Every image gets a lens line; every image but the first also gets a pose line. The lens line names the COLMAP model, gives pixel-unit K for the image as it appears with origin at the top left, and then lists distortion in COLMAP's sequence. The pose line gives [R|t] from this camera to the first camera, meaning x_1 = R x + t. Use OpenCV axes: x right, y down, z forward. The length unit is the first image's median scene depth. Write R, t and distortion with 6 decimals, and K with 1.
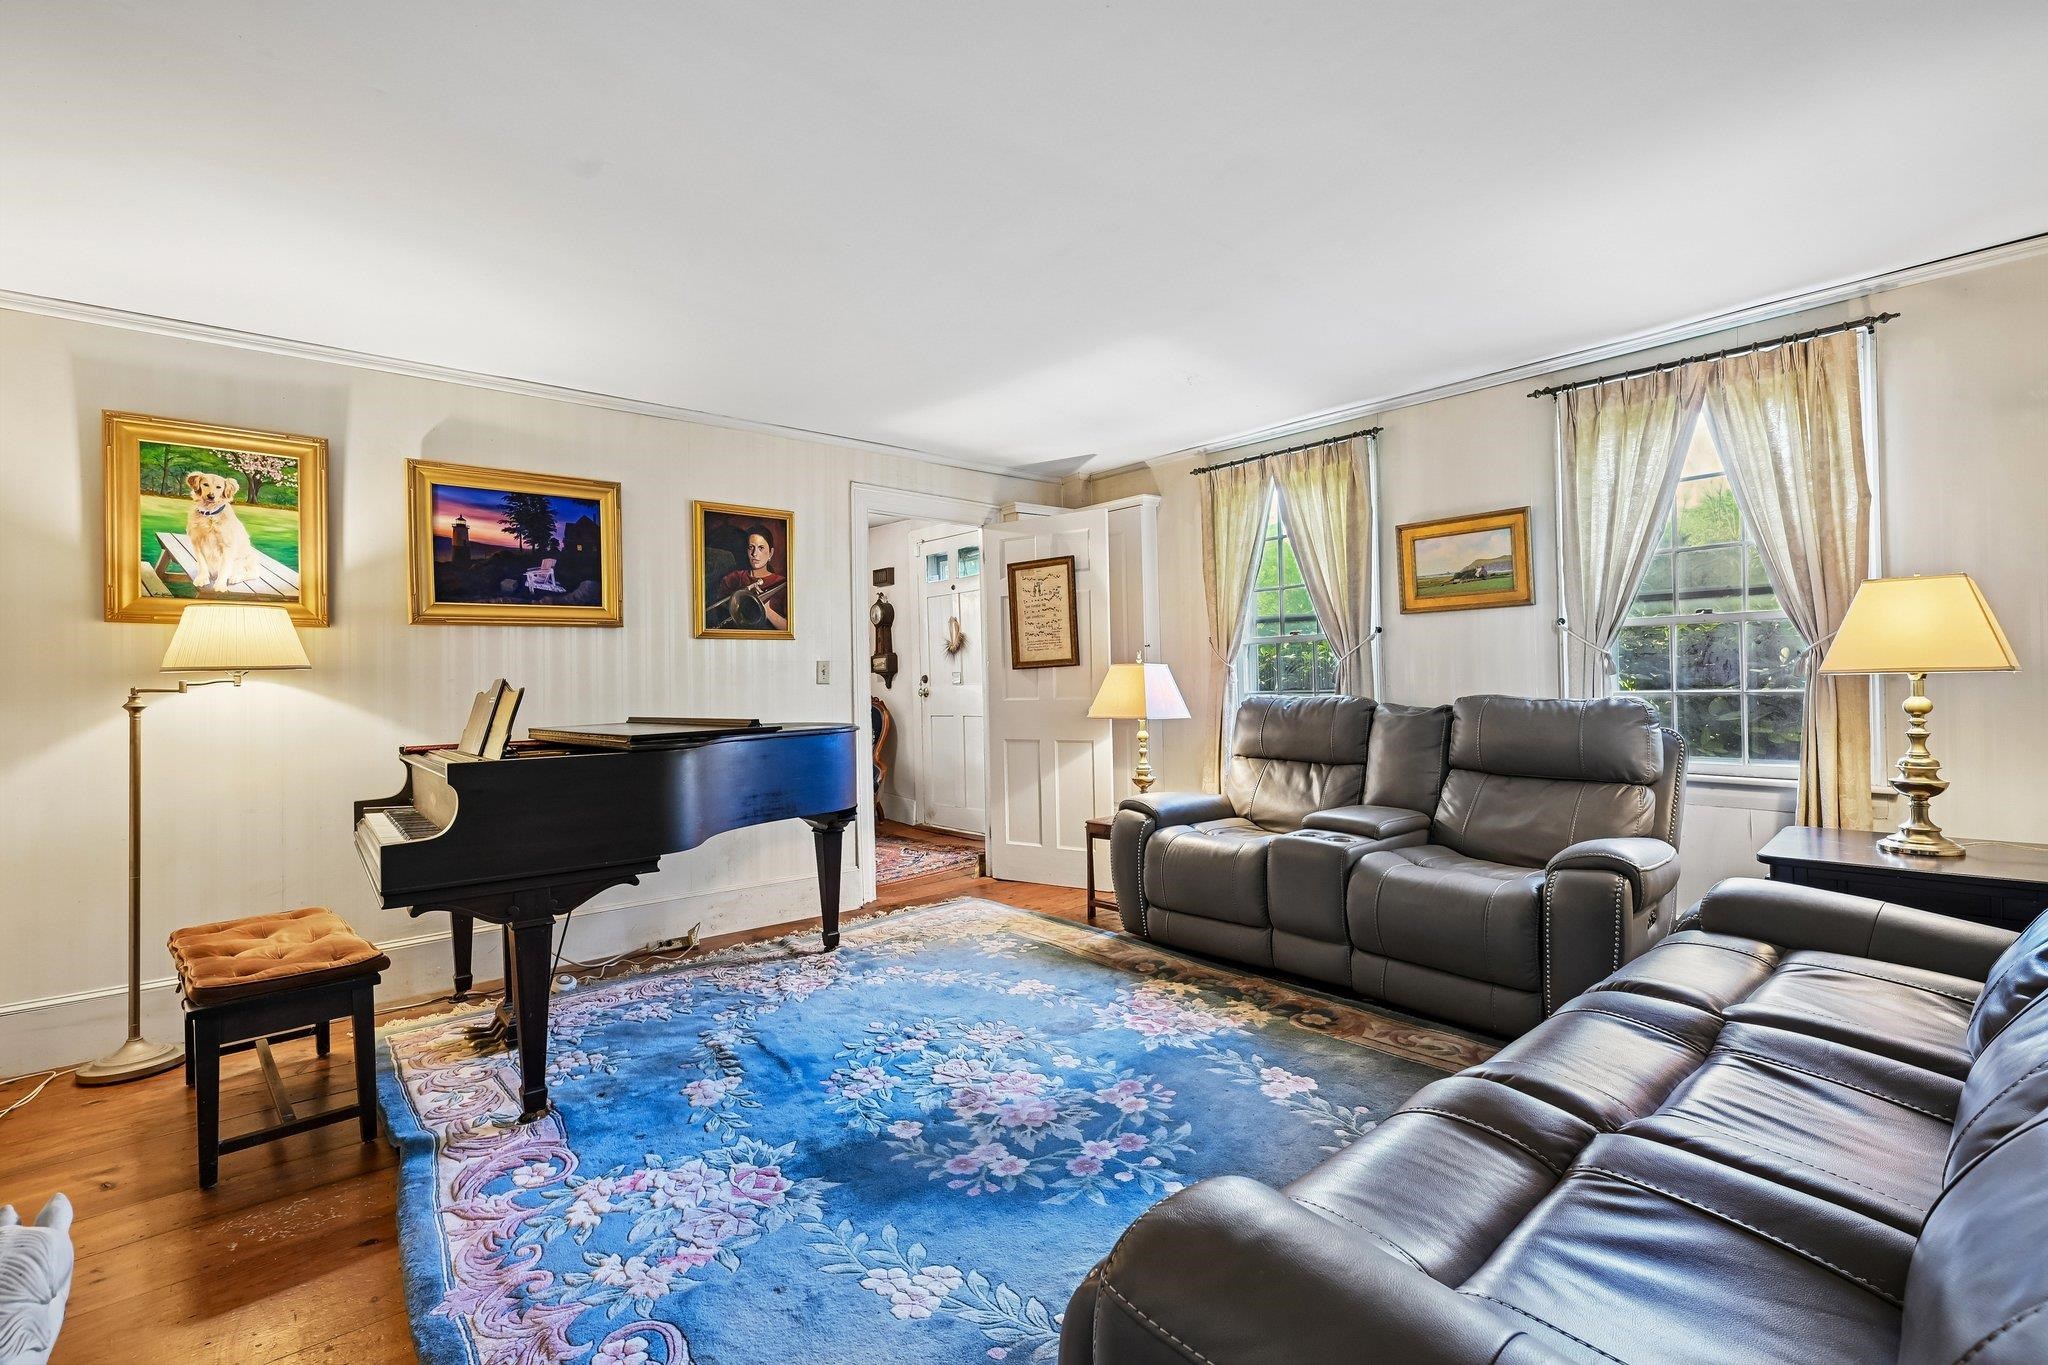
lens RADIAL K [[909.9, 0, 1025.4], [0, 909.9, 679.0], [0, 0, 1]] dist [0.000431, 0.000526]
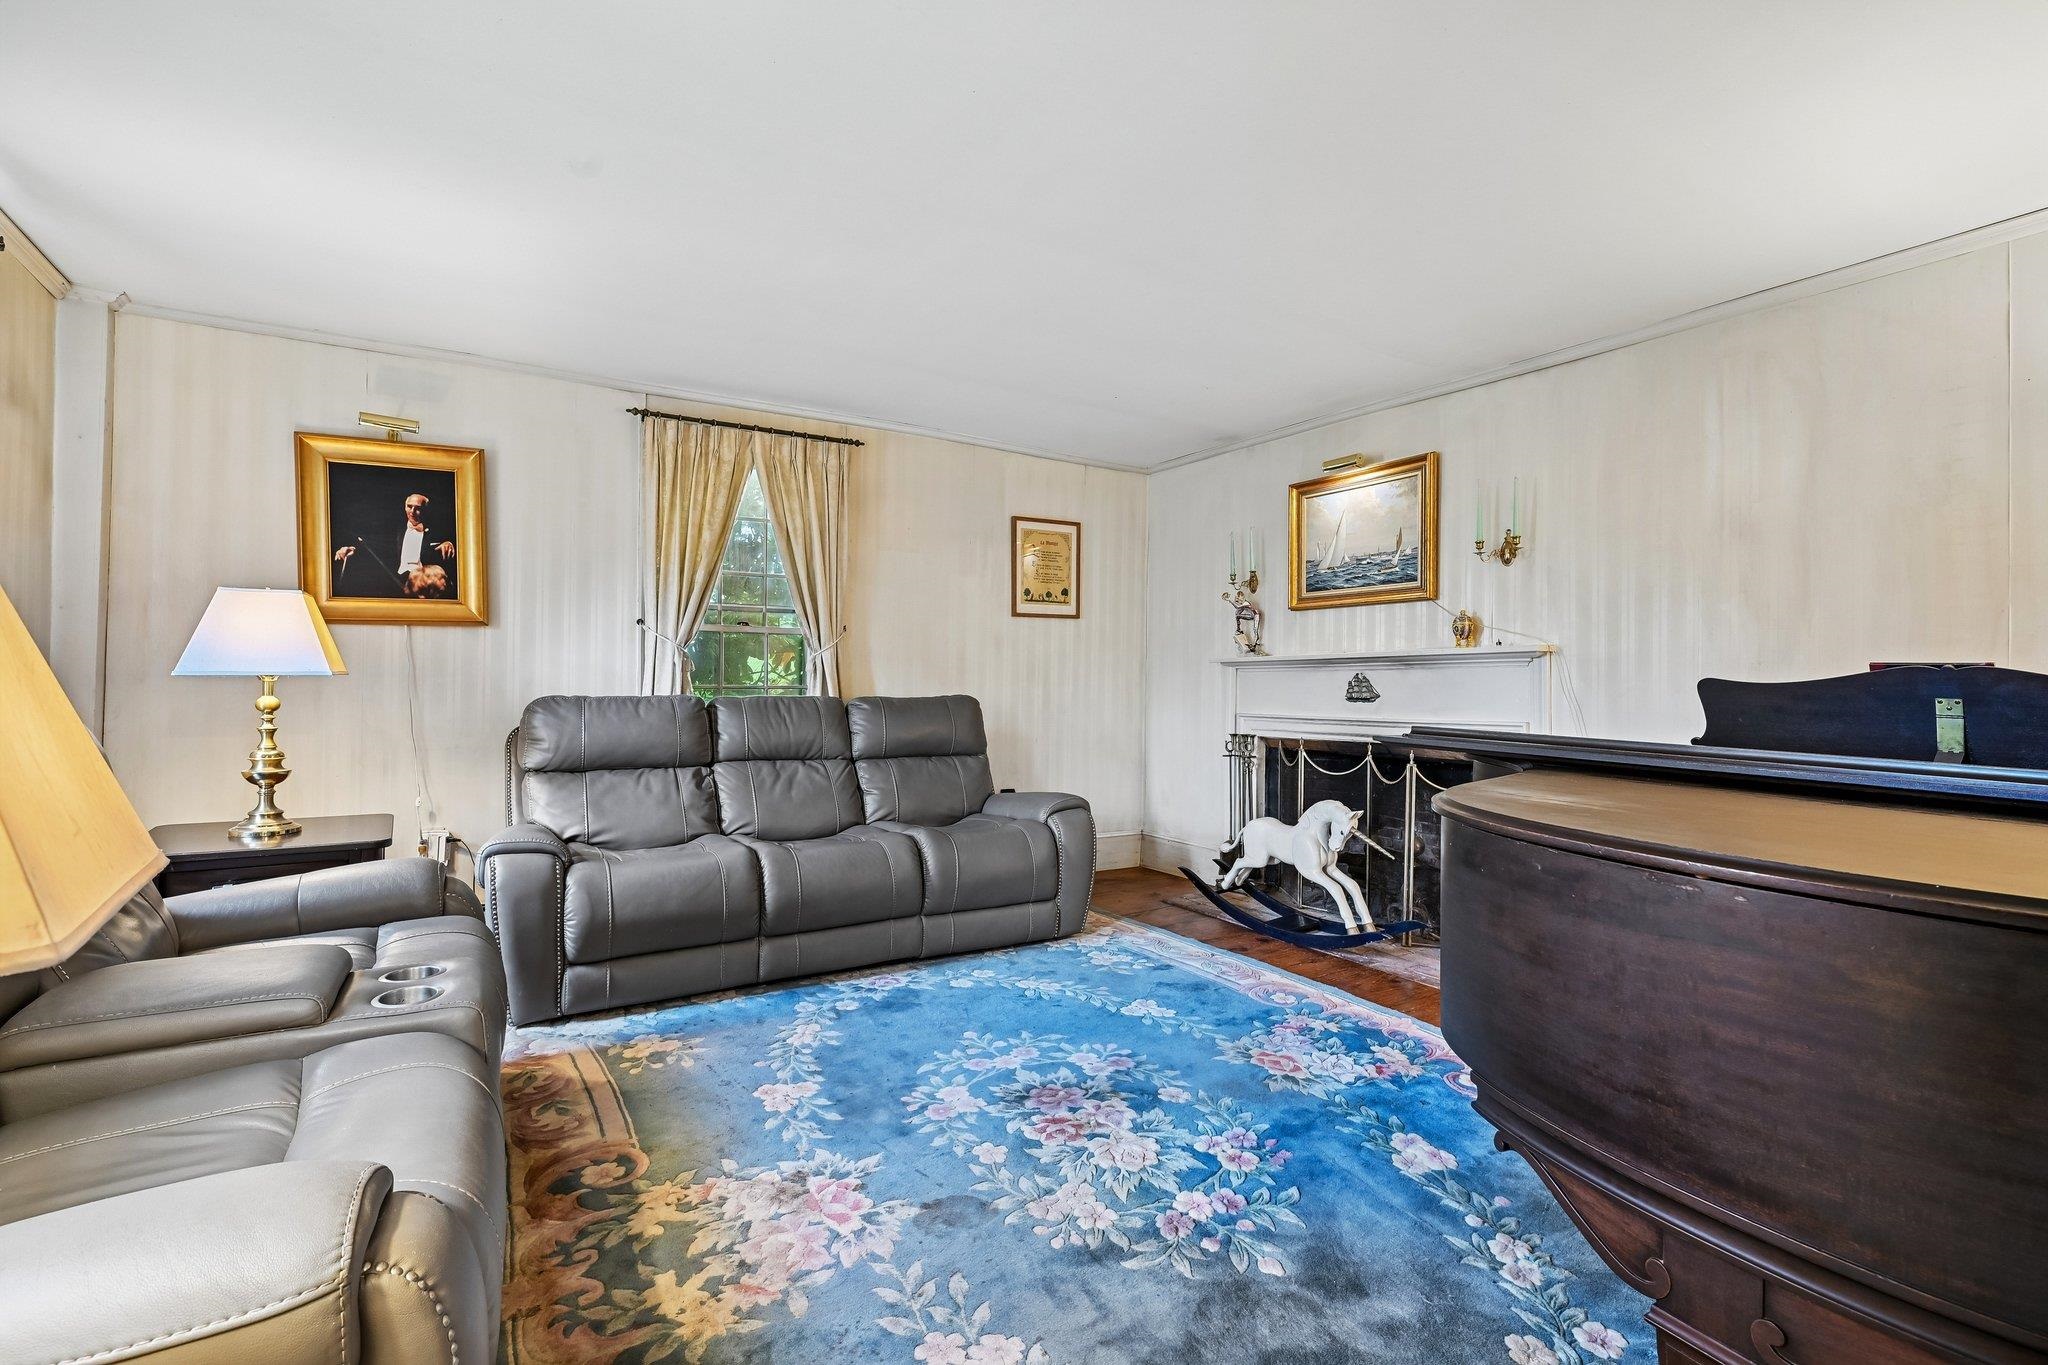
lens RADIAL K [[909.9, 0, 1025.4], [0, 909.9, 679.0], [0, 0, 1]] dist [0.000431, 0.000526]
pose [[-0.985959, 0.009606, 0.166714, -0.109240], [0.007803, 0.999904, -0.011465, 0.014039], [-0.166808, -0.010004, -0.985939, 1.599794]]
